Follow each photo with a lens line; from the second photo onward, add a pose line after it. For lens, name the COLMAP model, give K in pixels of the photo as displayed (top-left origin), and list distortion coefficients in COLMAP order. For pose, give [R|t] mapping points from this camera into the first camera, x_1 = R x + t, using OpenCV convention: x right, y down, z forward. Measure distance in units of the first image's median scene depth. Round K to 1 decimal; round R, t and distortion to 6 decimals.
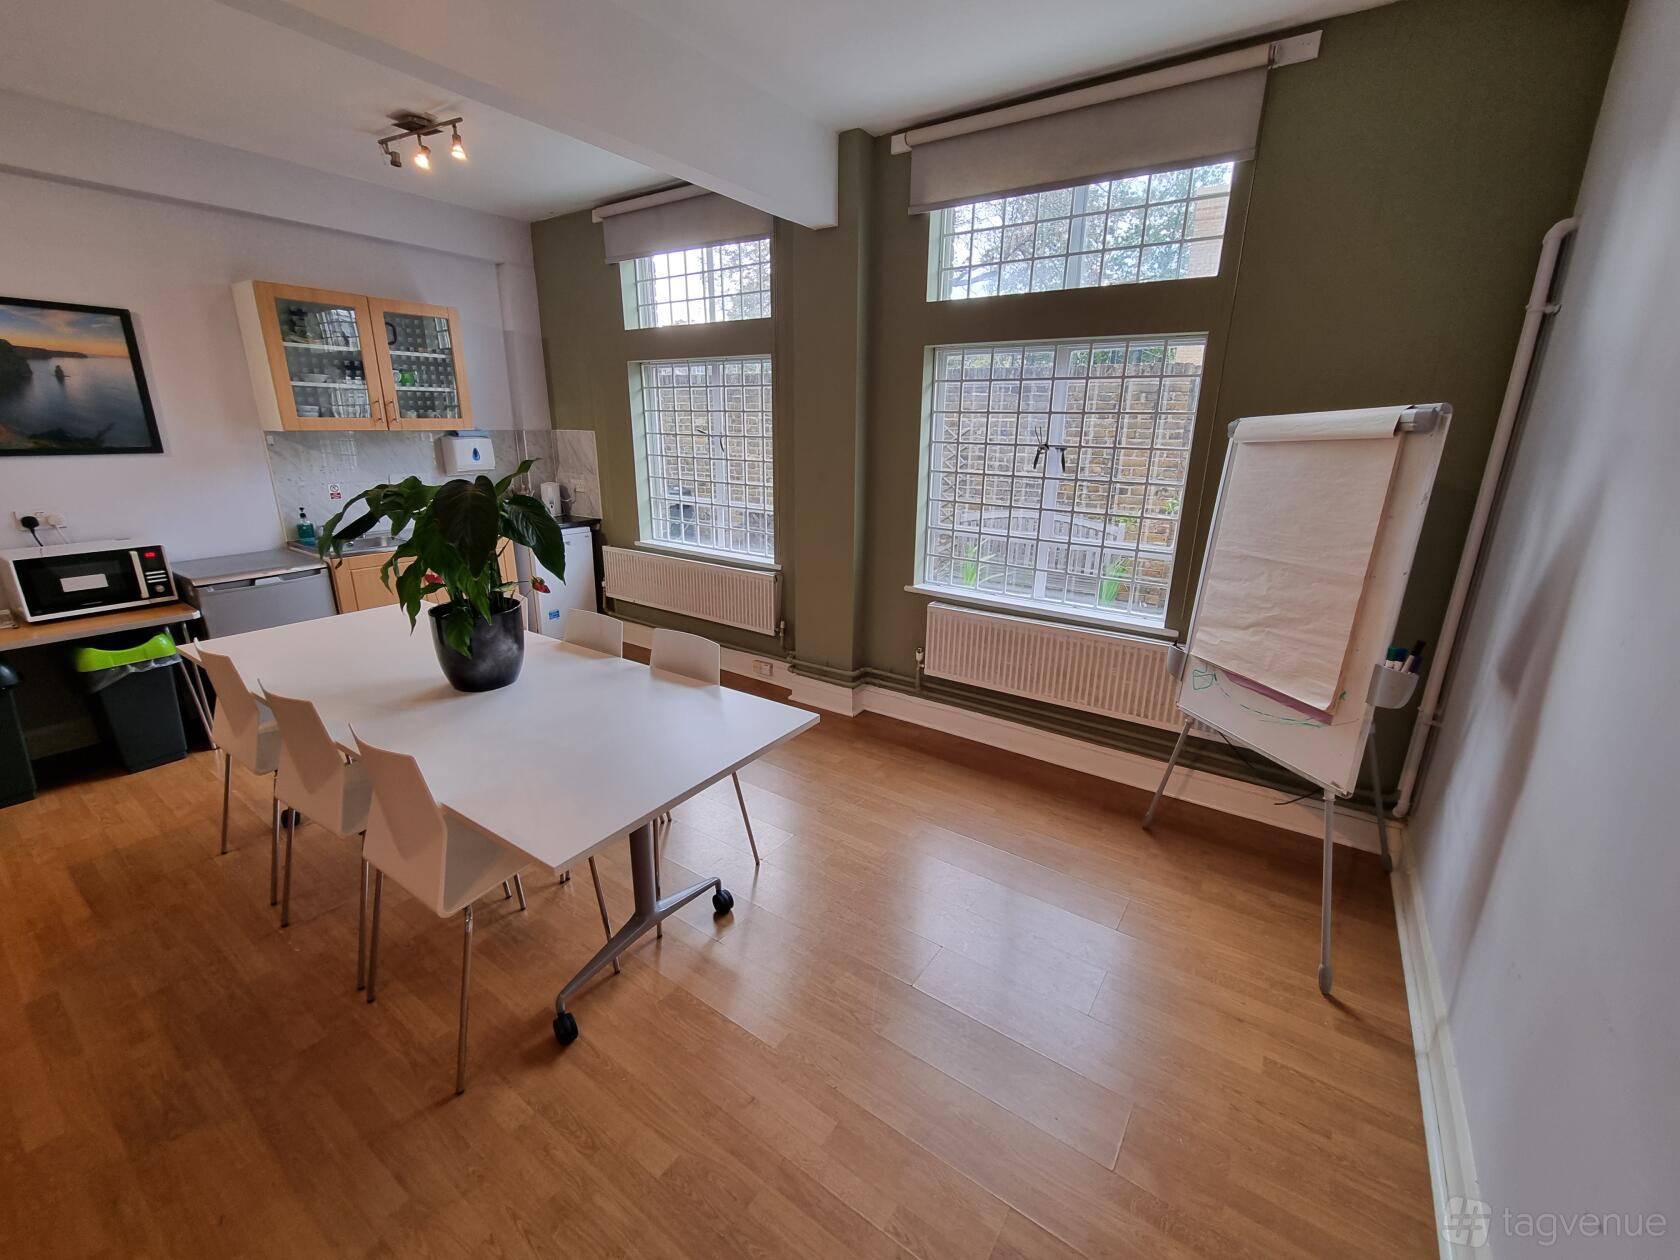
lens RADIAL K [[677.7, 0, 843.2], [0, 677.7, 619.8], [0, 0, 1]] dist [0.000793, -0.000416]
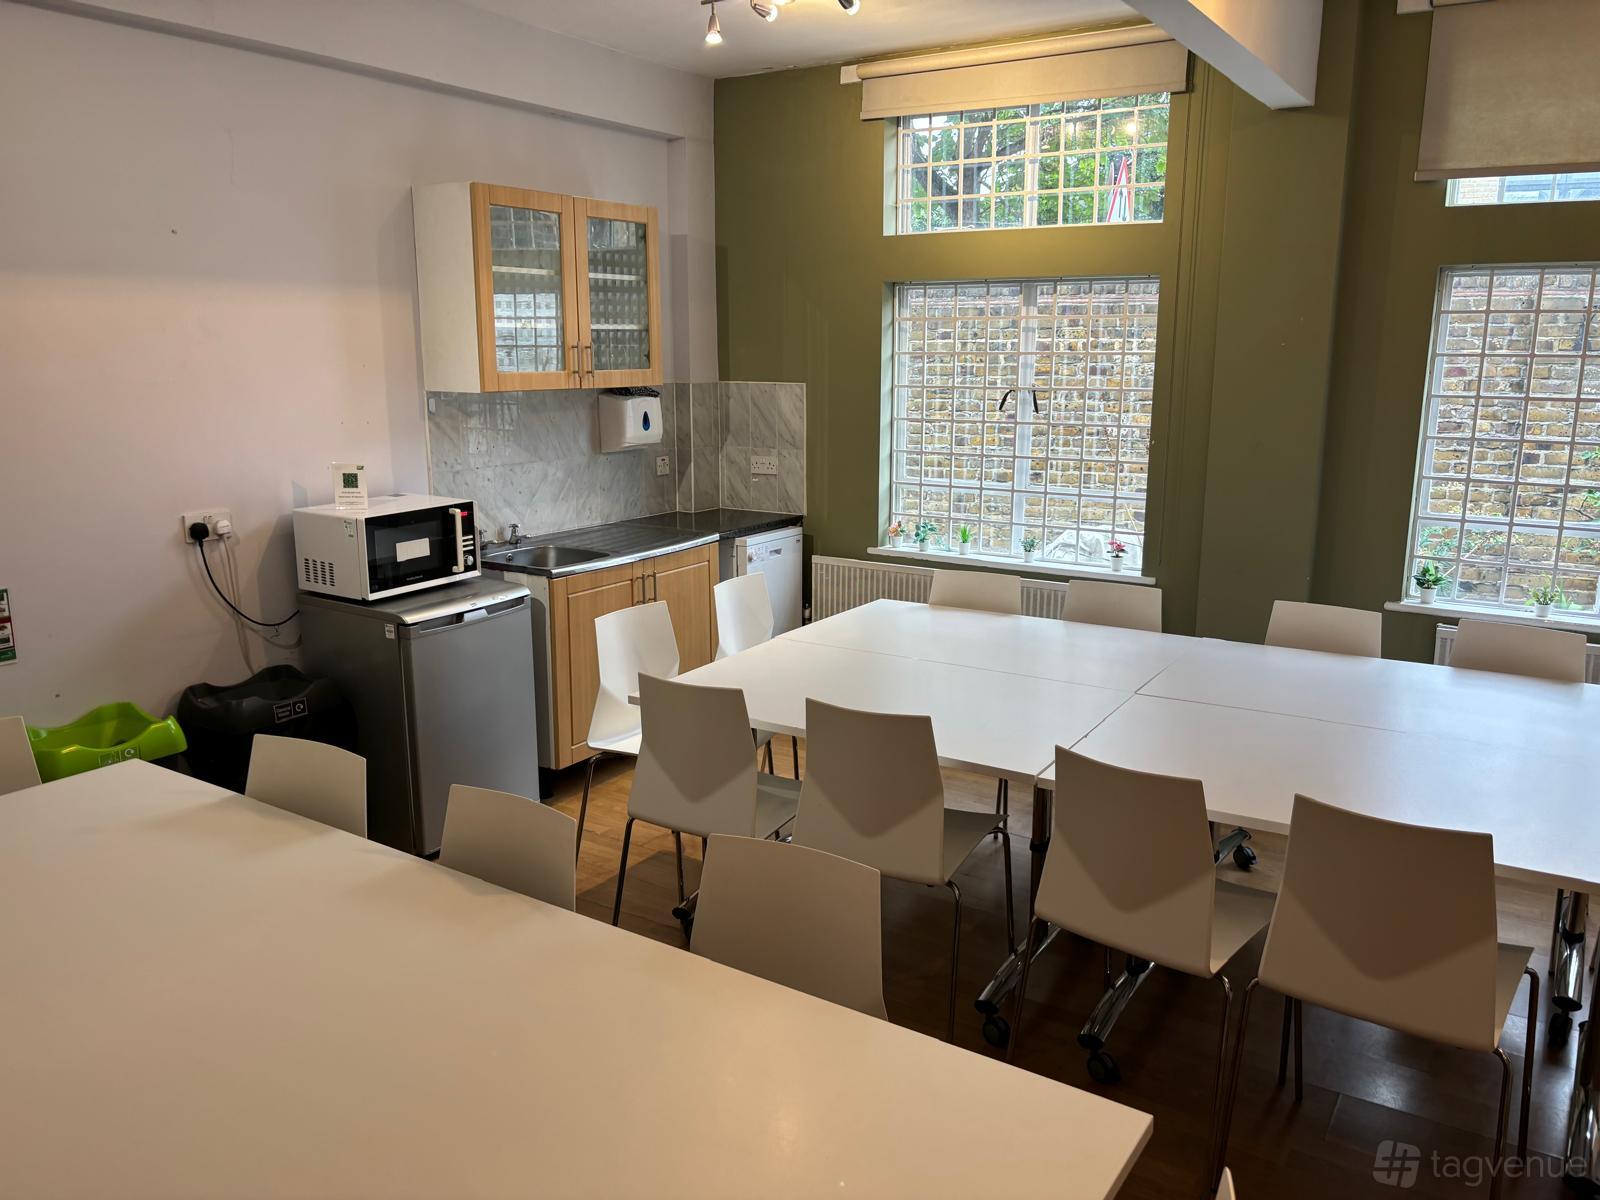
lens RADIAL K [[1217.7, 0, 803.6], [0, 1217.7, 595.8], [0, 0, 1]] dist [0.031109, -0.040769]
pose [[0.999326, -0.018263, 0.031830, -0.495230], [0.020770, 0.996554, -0.080308, 0.027820], [-0.030253, 0.080915, 0.996262, -0.199308]]
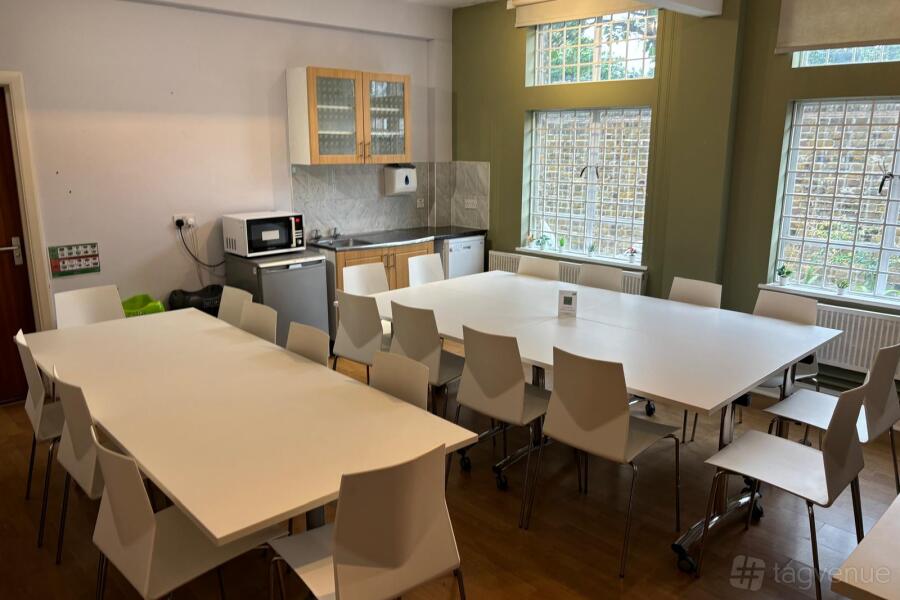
lens RADIAL K [[685.7, 0, 456.7], [0, 685.7, 298.0], [0, 0, 1]] dist [0.057284, -0.066335]
pose [[0.978210, 0.037606, -0.204185, -0.181332], [-0.050414, 0.997049, -0.057888, 0.073211], [0.201405, 0.066921, 0.977219, -0.343944]]
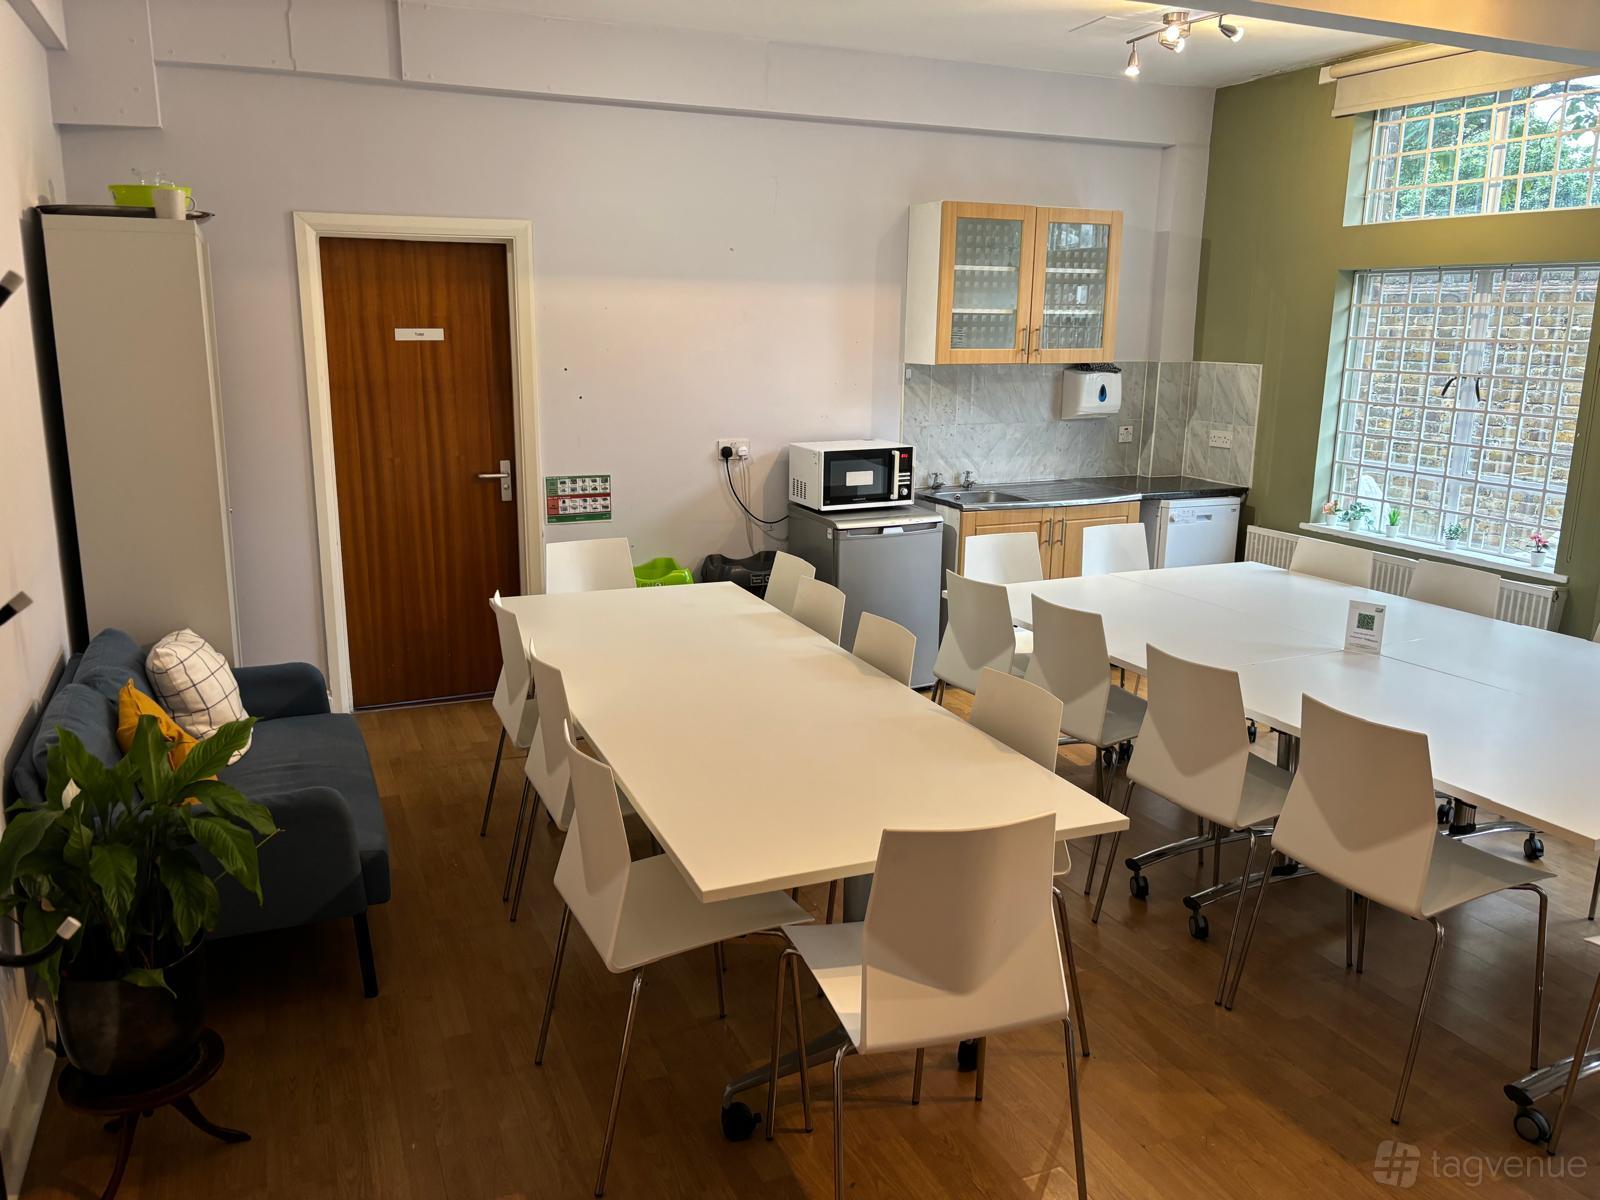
lens RADIAL K [[1217.7, 0, 775.9], [0, 1217.7, 599.5], [0, 0, 1]] dist [0.031109, -0.040769]
pose [[0.842366, 0.115980, -0.526278, -0.114143], [-0.151293, 0.988188, -0.024387, 0.087205], [0.517233, 0.100165, 0.849963, -0.394208]]
